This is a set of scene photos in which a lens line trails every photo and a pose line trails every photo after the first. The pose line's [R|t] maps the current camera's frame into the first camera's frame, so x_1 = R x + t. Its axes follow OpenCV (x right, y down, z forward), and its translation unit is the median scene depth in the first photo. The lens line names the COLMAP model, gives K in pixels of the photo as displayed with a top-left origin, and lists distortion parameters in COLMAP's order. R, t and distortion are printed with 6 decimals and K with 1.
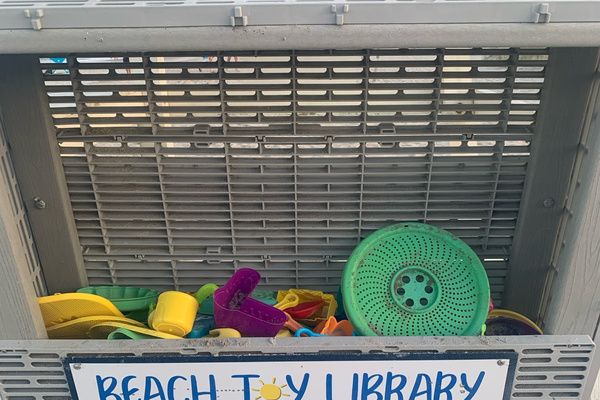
lens RADIAL K [[435.1, 0, 306.0], [0, 435.1, 201.8], [0, 0, 1]] dist [0.015281, 0.000597]
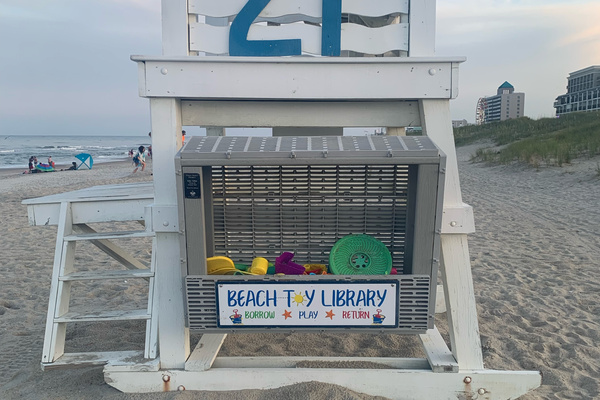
lens RADIAL K [[435.1, 0, 299.1], [0, 435.1, 200.1], [0, 0, 1]] dist [0.015281, 0.000597]
pose [[0.999615, 0.006465, -0.026987, -0.017636], [-0.012075, 0.976926, -0.213236, 0.417717], [0.024986, 0.213480, 0.976628, -1.477718]]
